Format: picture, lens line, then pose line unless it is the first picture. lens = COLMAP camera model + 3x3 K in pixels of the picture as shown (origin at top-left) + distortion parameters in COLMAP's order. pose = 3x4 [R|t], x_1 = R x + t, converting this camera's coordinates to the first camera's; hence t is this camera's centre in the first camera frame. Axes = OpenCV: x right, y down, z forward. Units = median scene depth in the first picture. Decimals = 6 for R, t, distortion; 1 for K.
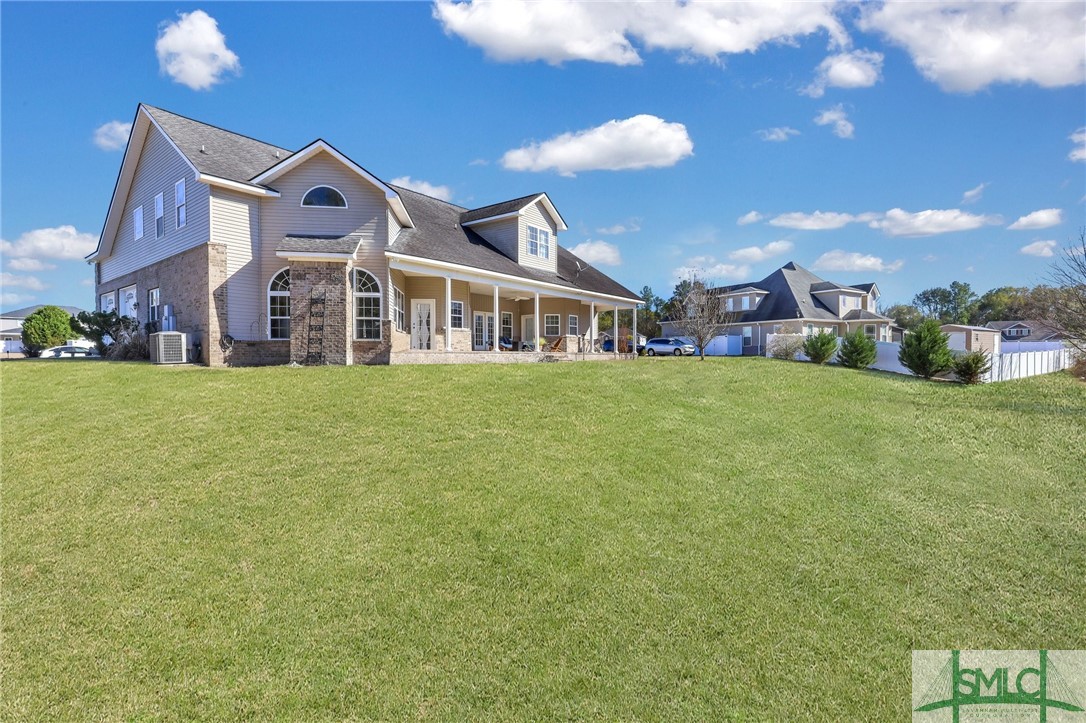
lens RADIAL K [[495.5, 0, 541.4], [0, 495.5, 362.5], [0, 0, 1]] dist [-0.000177, -0.000146]
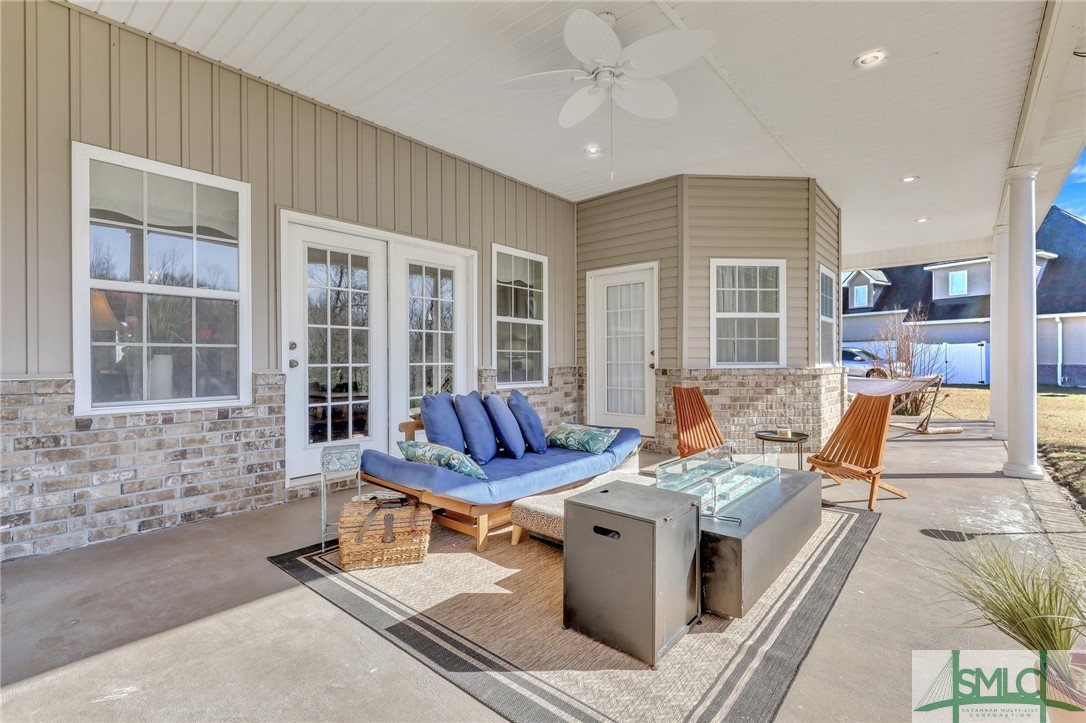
lens RADIAL K [[498.5, 0, 543.0], [0, 498.5, 362.0], [0, 0, 1]] dist [0.002623, -0.000156]
pose [[0.999109, -0.005961, -0.041787, -0.051961], [0.005497, 0.999922, -0.011211, -0.054251], [0.041850, 0.010971, 0.999064, 0.795684]]
